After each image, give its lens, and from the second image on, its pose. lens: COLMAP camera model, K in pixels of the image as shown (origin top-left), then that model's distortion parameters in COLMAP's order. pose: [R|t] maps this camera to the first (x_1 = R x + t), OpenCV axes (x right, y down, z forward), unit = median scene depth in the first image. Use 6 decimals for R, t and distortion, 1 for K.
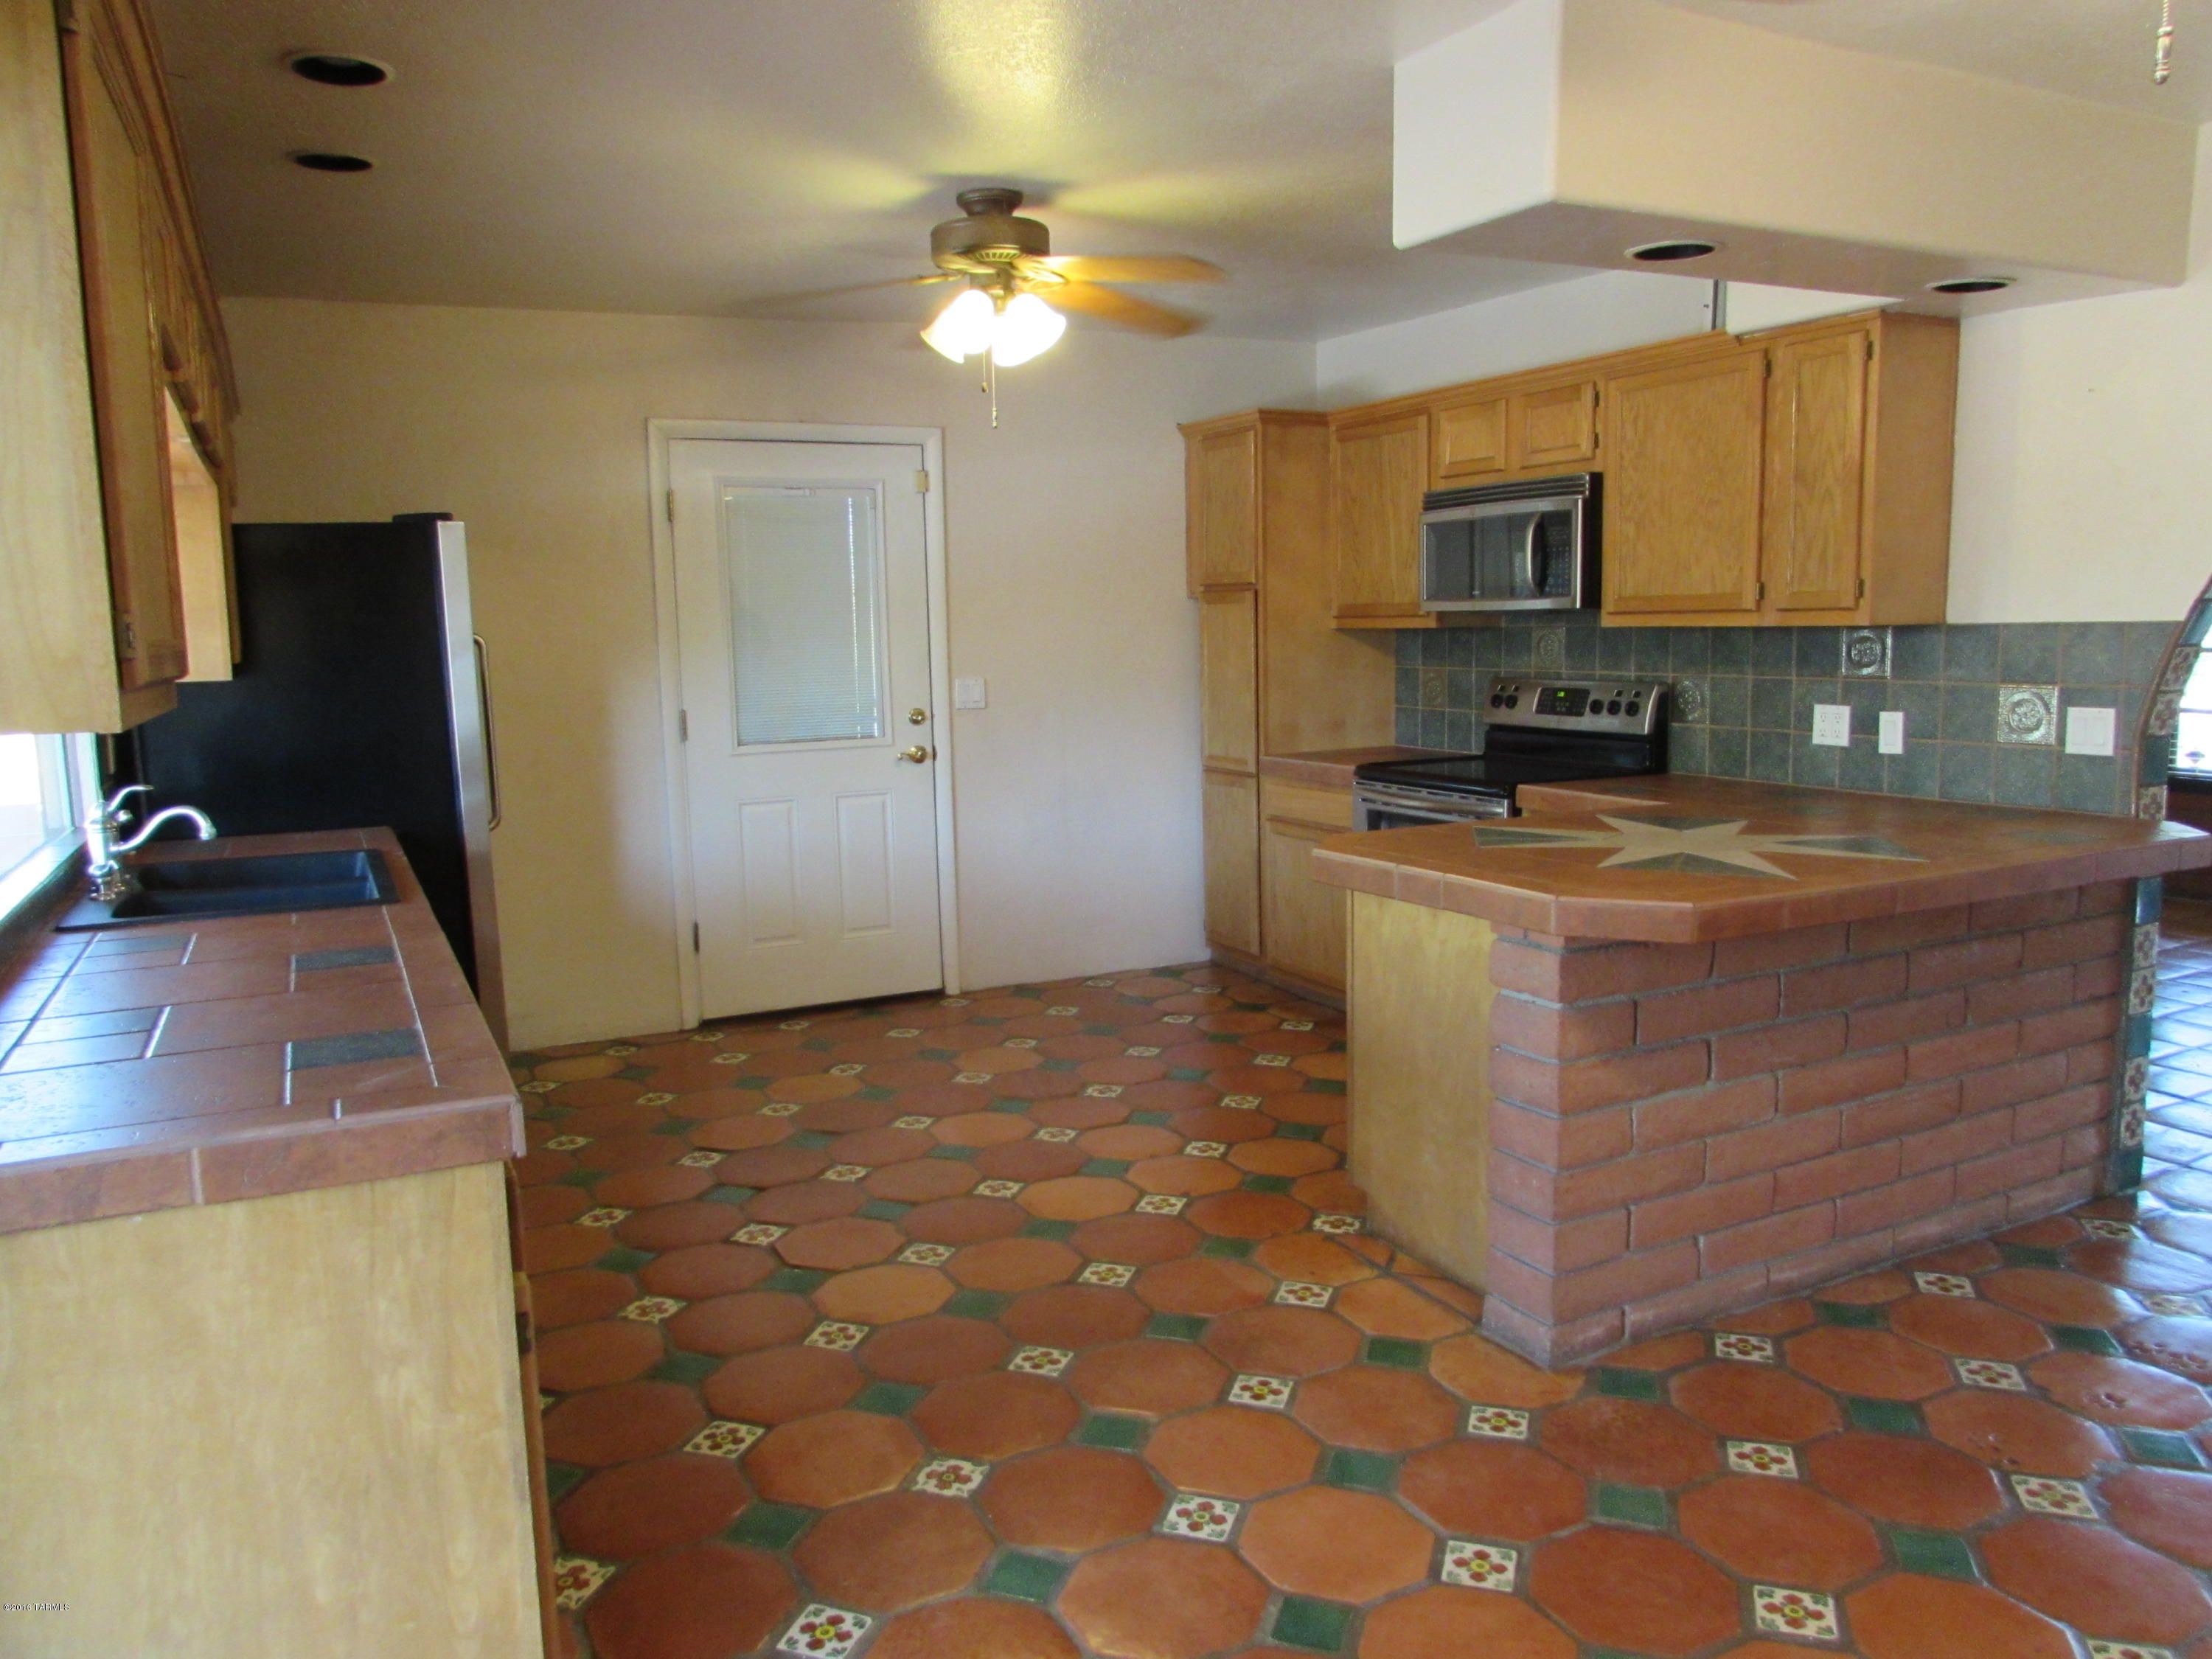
lens RADIAL K [[1551.2, 0, 1120.0], [0, 1551.2, 837.0], [0, 0, 1]] dist [-0.054921, 0.030451]
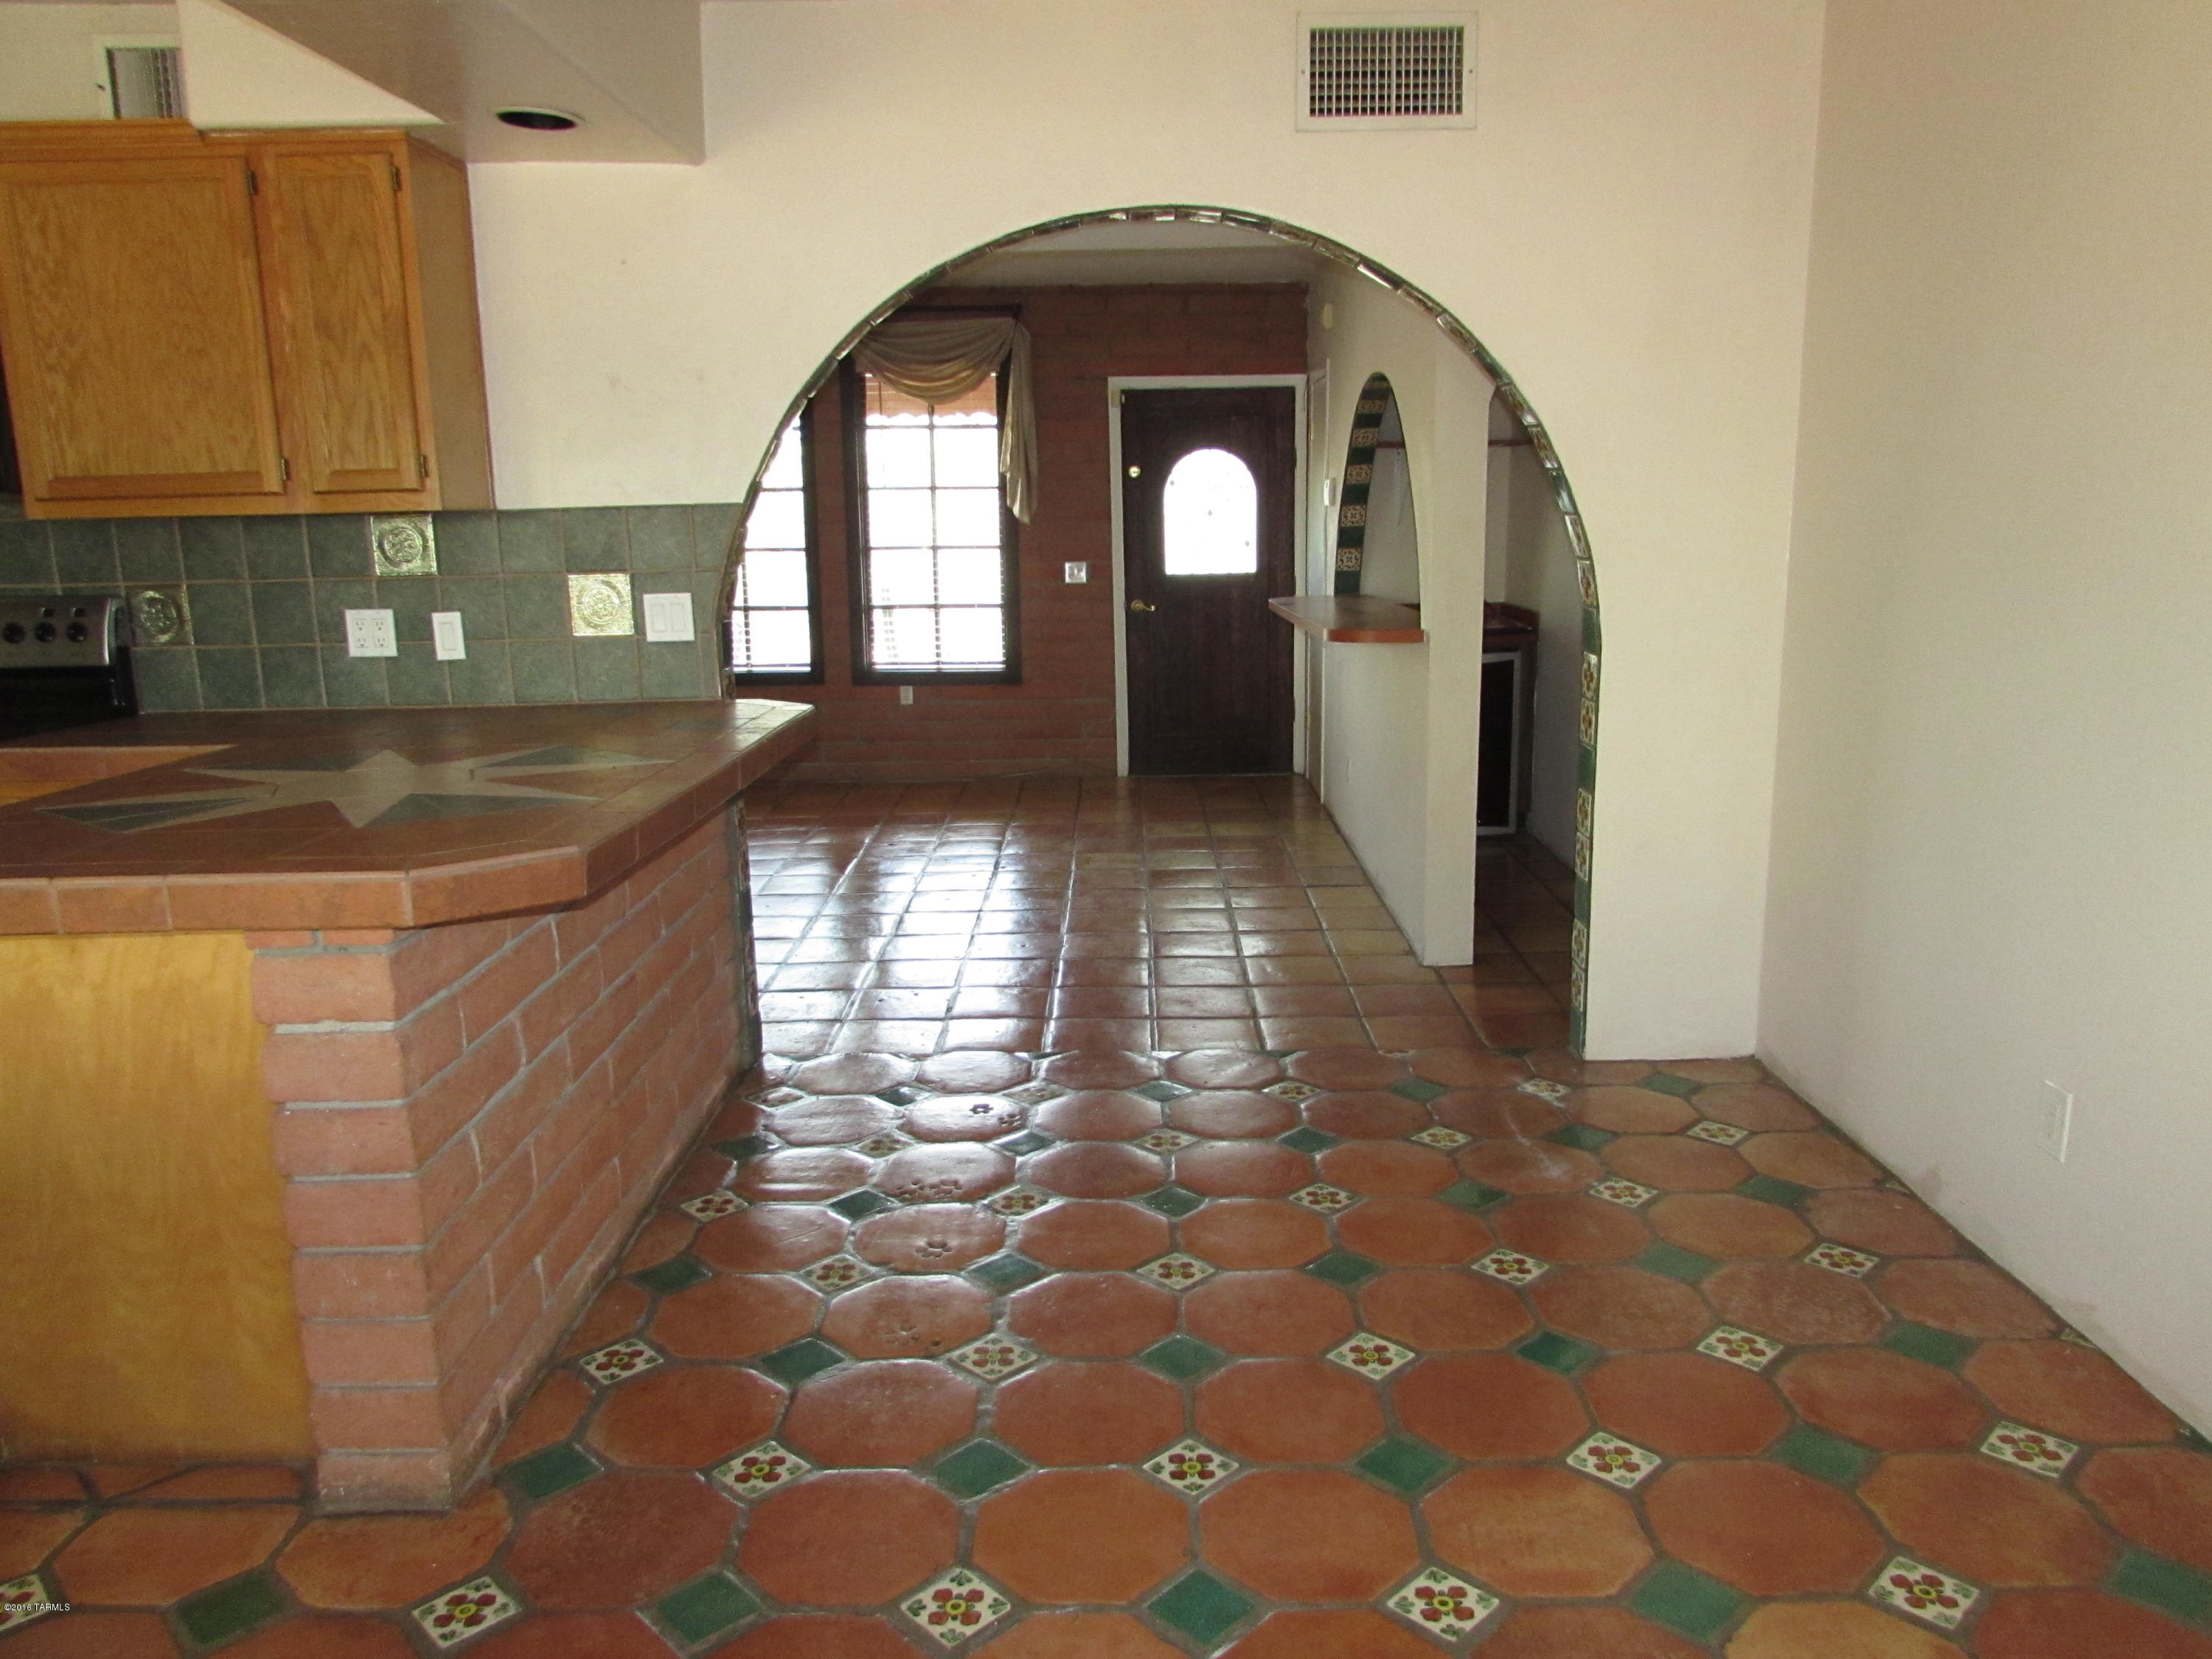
lens RADIAL K [[1551.2, 0, 1102.6], [0, 1551.2, 848.8], [0, 0, 1]] dist [-0.054921, 0.030451]
pose [[0.460985, -0.173530, 0.870276, -0.119809], [0.127250, 0.983486, 0.128699, -0.014305], [-0.878237, 0.051414, 0.475454, 0.270441]]
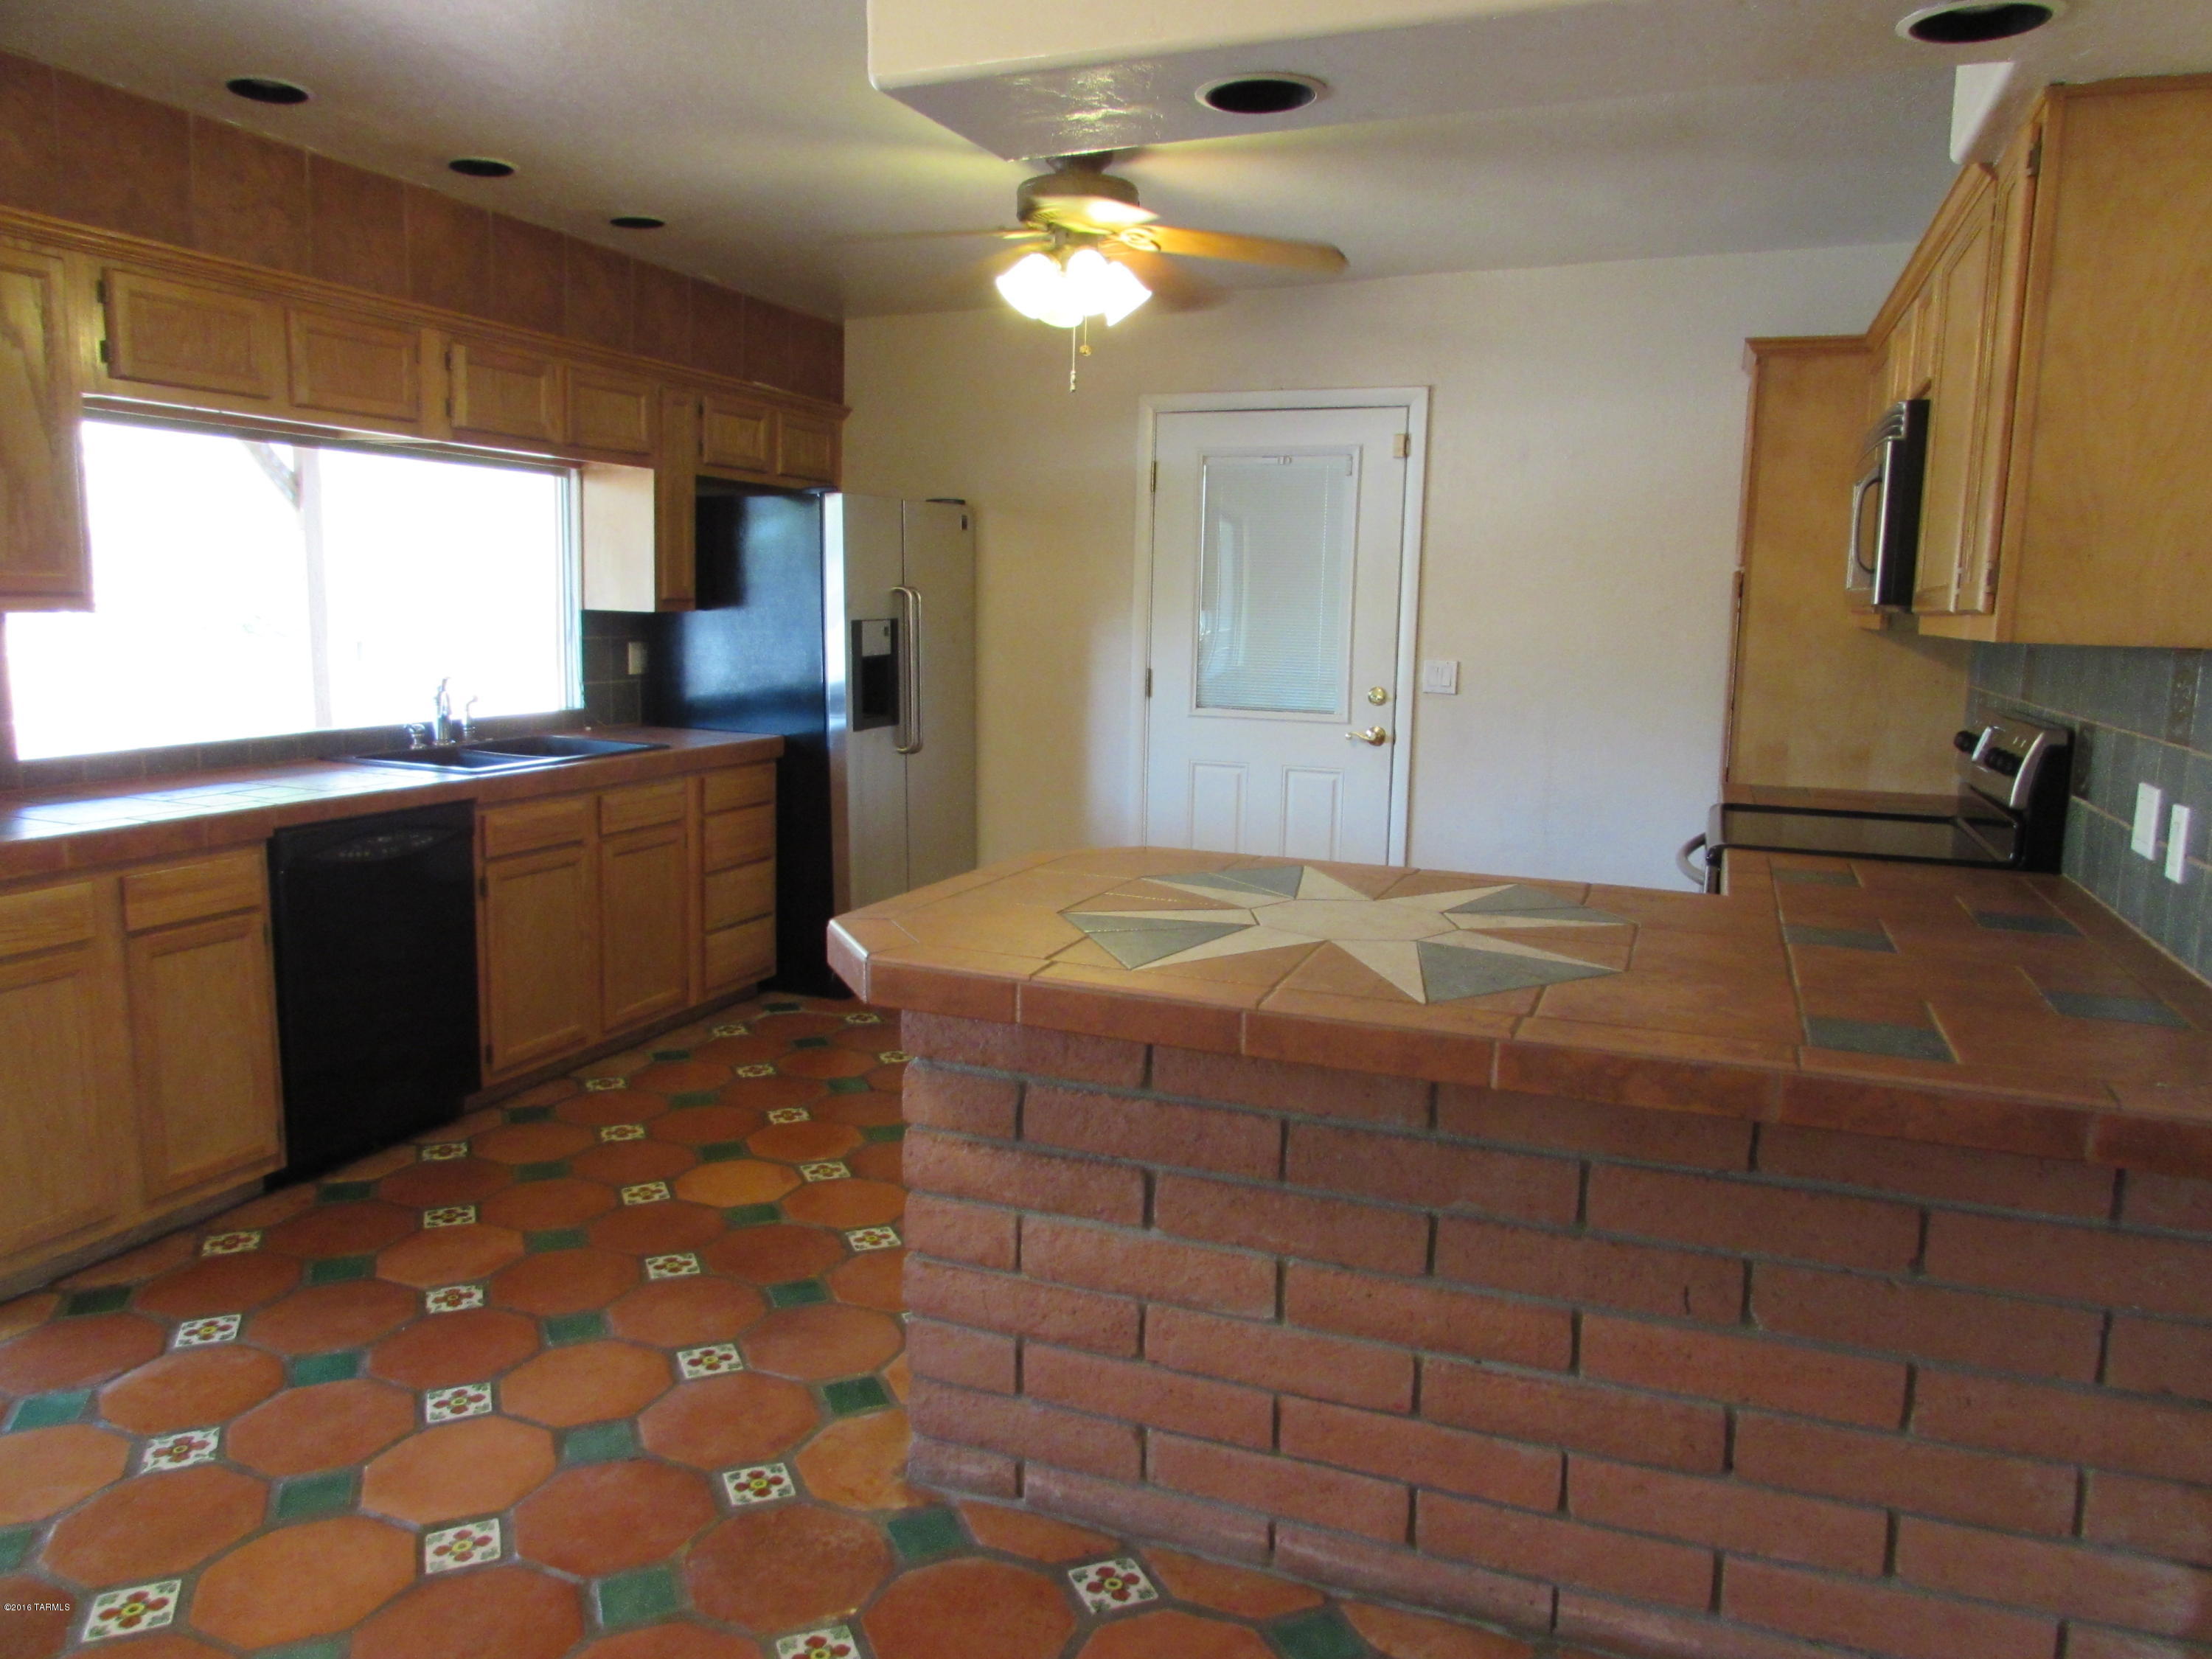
lens RADIAL K [[1551.2, 0, 1119.9], [0, 1551.2, 838.3], [0, 0, 1]] dist [-0.054921, 0.030451]
pose [[0.668301, 0.148402, -0.728938, 0.692145], [-0.136802, 0.987705, 0.075662, -0.062552], [0.731204, 0.049156, 0.680385, 0.368053]]
